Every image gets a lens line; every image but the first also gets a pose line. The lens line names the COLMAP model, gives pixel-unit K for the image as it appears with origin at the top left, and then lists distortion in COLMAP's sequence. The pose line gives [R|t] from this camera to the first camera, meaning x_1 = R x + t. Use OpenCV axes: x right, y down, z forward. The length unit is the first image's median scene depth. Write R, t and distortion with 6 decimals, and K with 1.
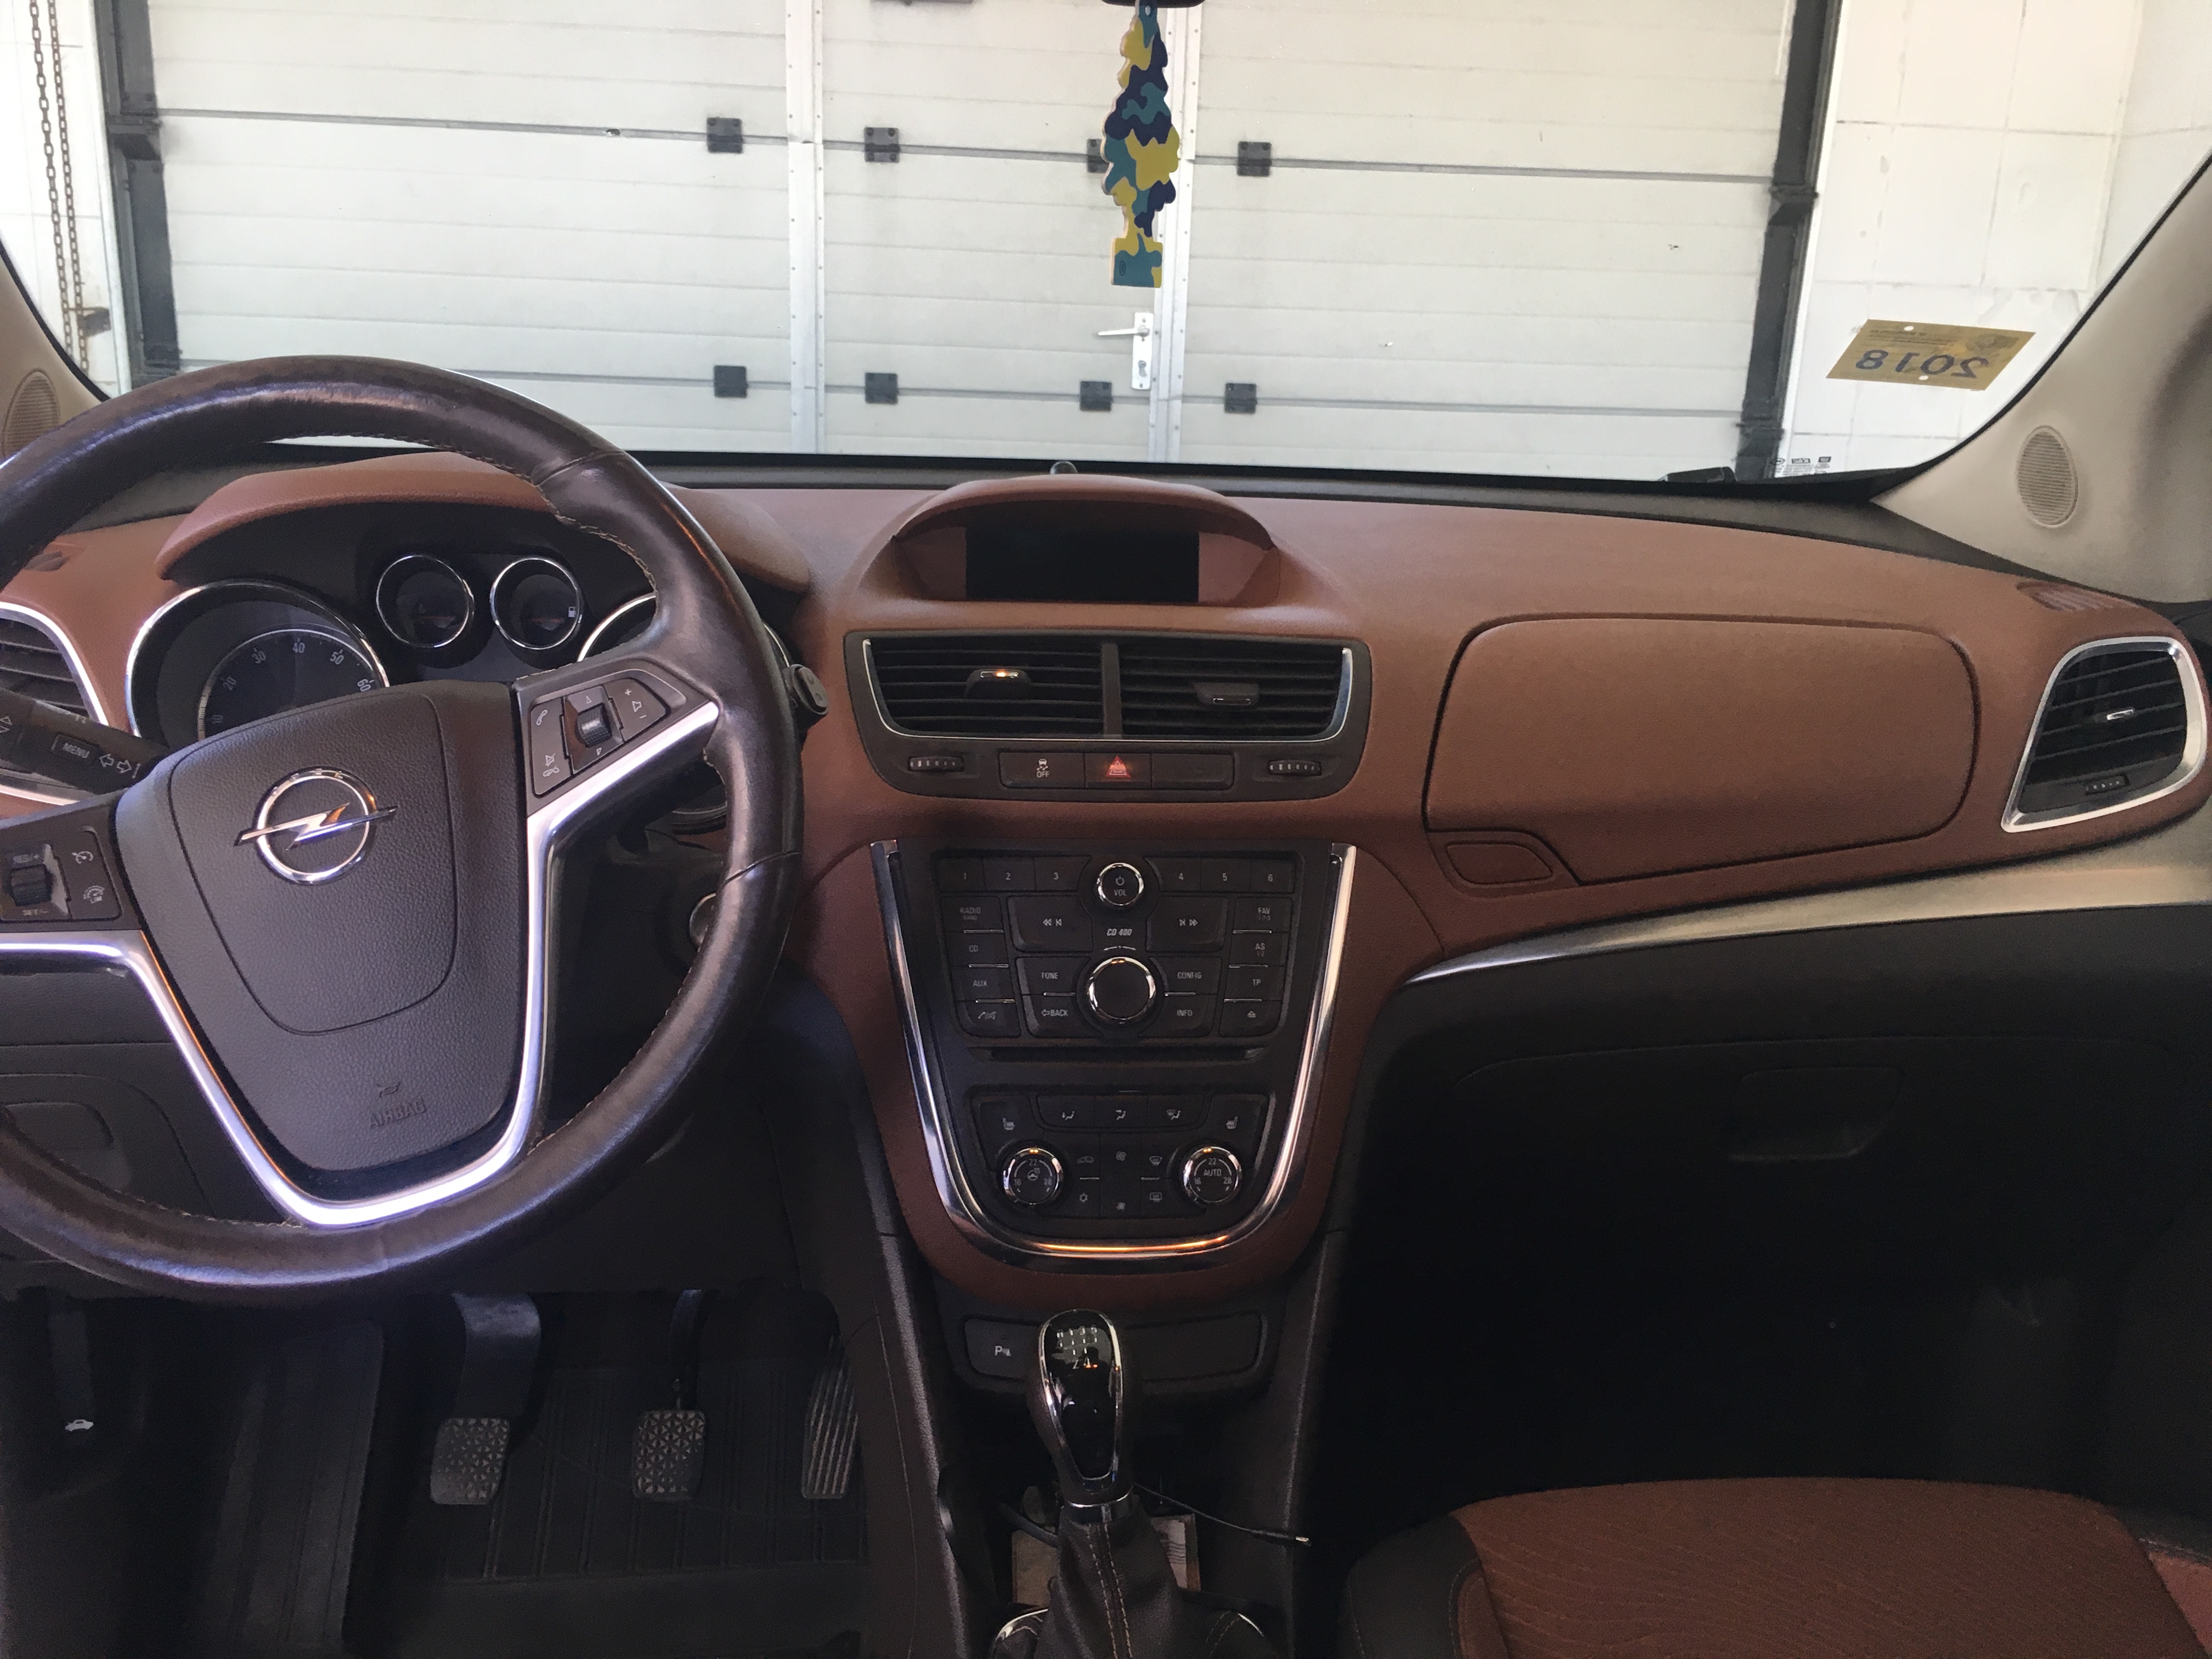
lens RADIAL K [[1919.2, 0, 1106.0], [0, 1919.2, 829.5], [0, 0, 1]] dist [0.084282, -0.132352]
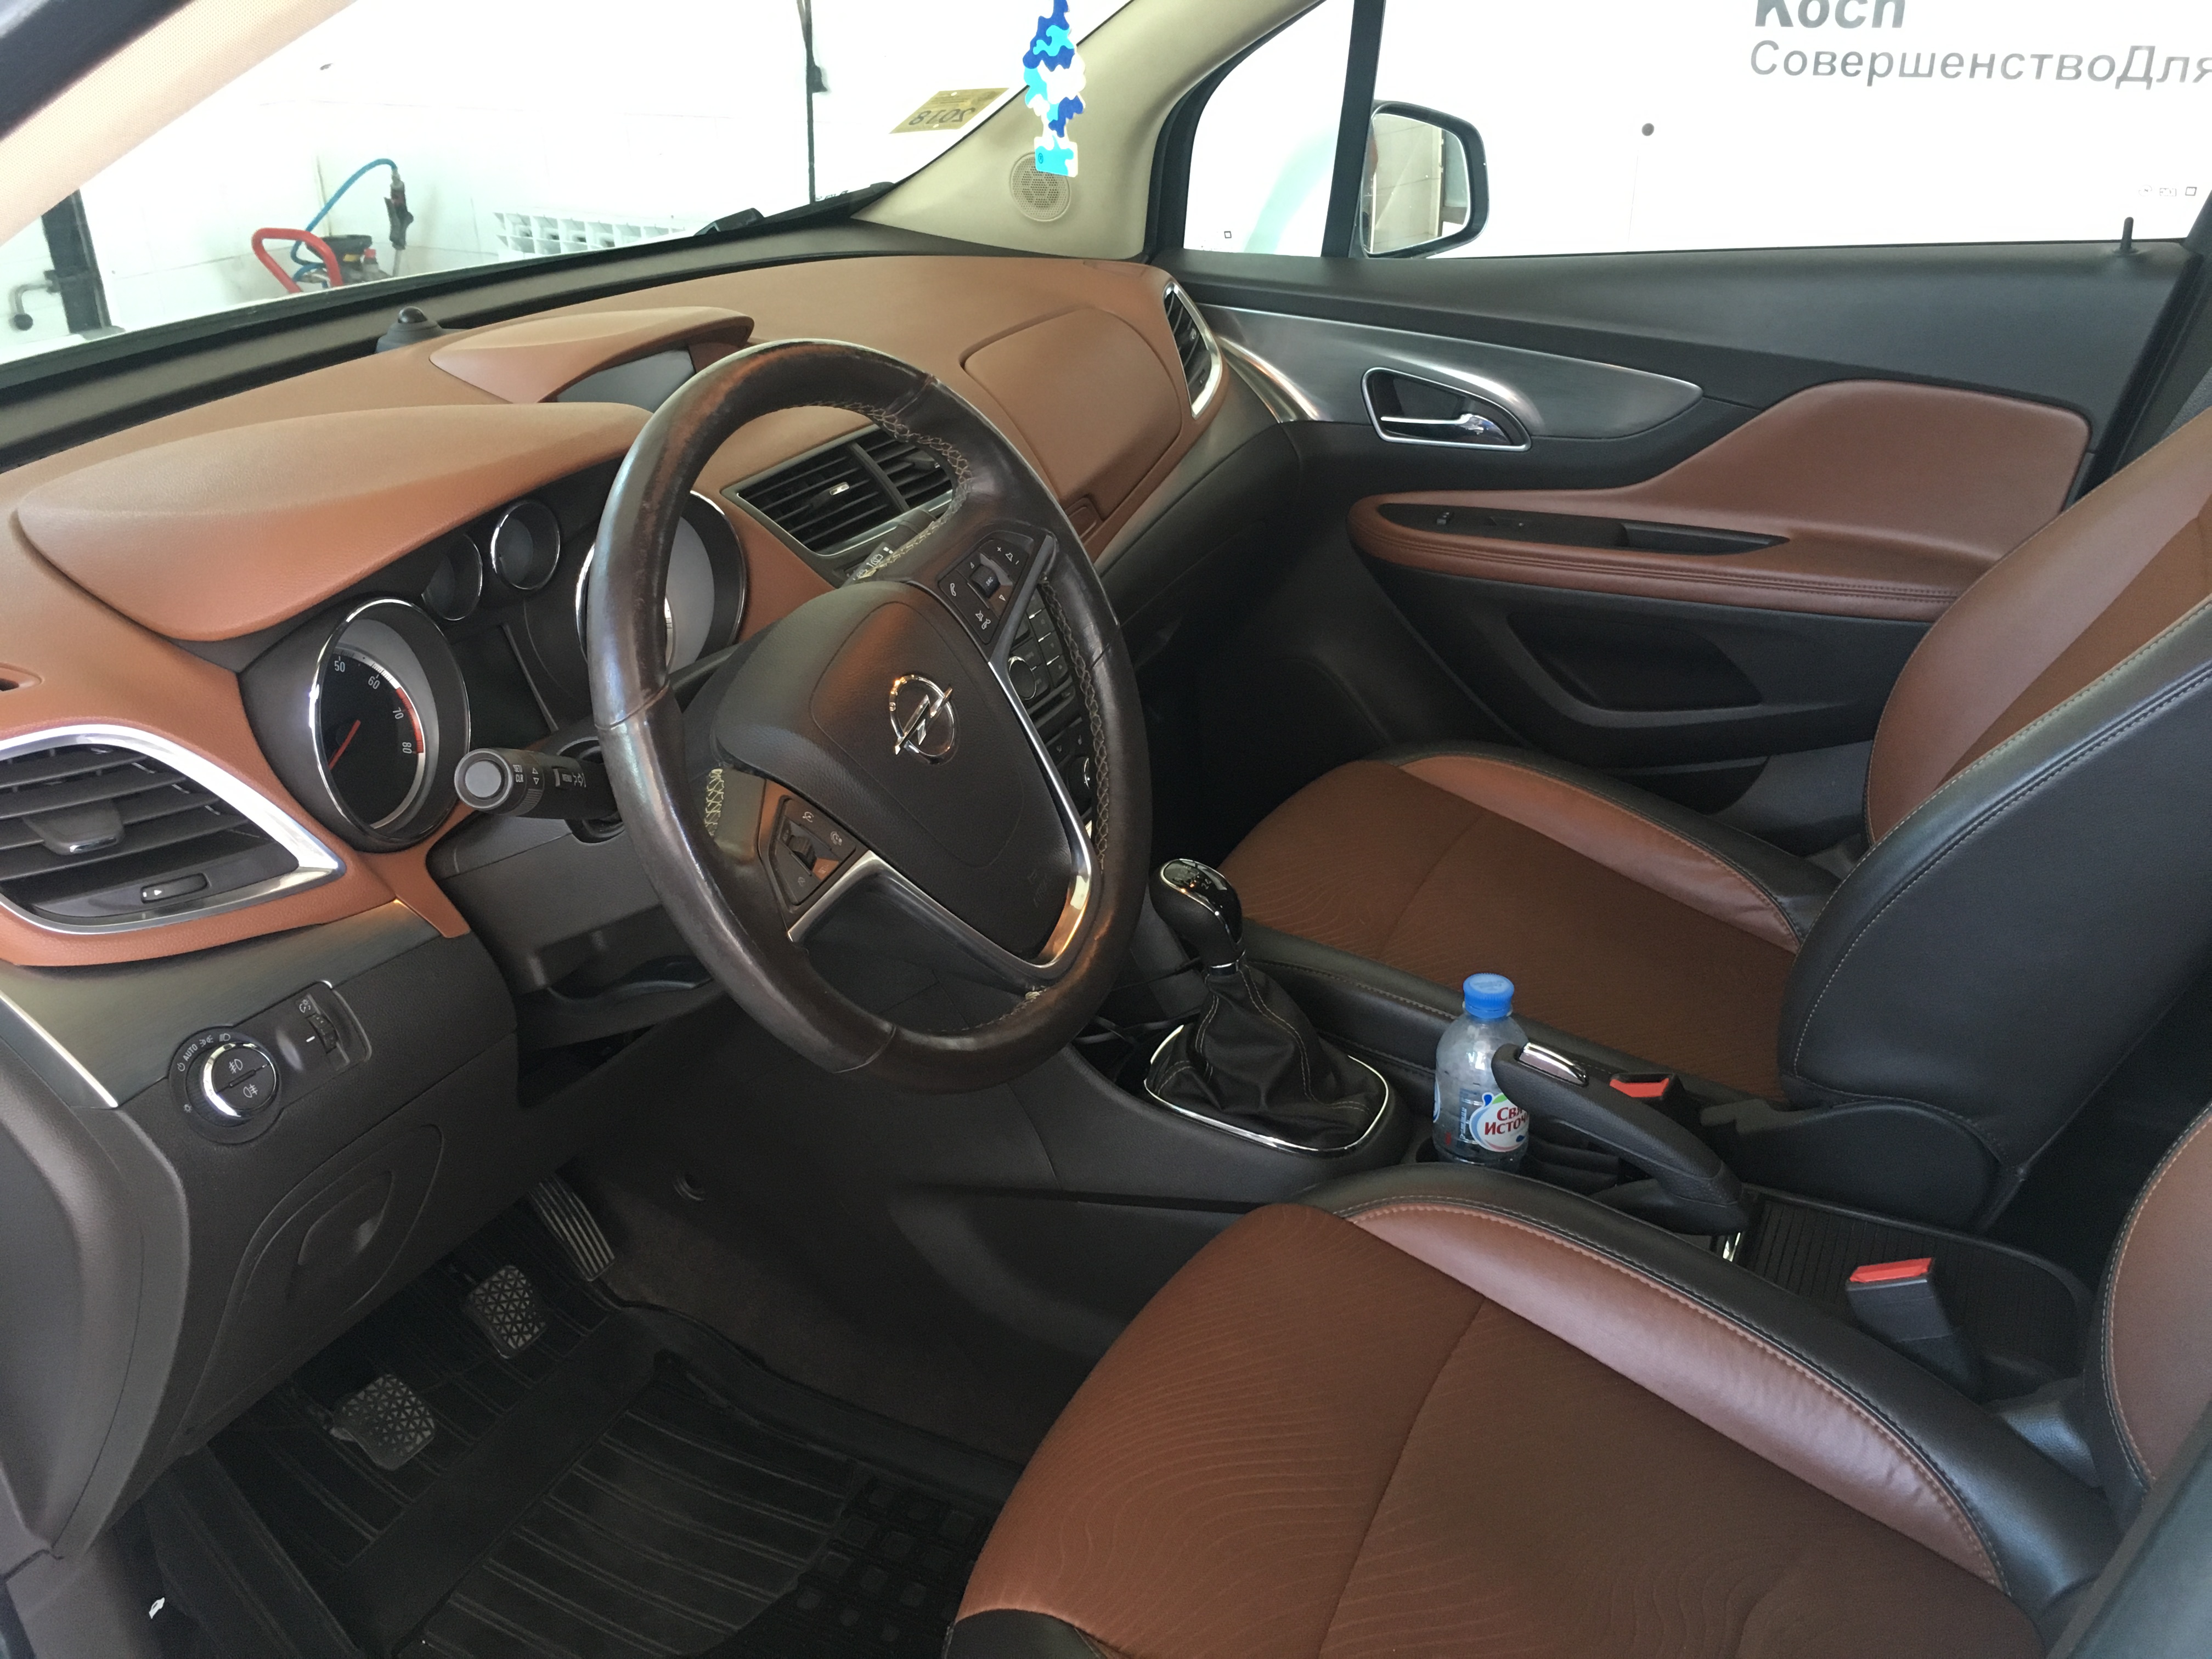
lens RADIAL K [[1919.2, 0, 1106.0], [0, 1919.2, 829.5], [0, 0, 1]] dist [0.084282, -0.132352]
pose [[0.521418, -0.410242, 0.748215, -0.994772], [0.264642, 0.911357, 0.315267, -0.227895], [-0.811226, 0.033623, 0.583765, 0.129935]]
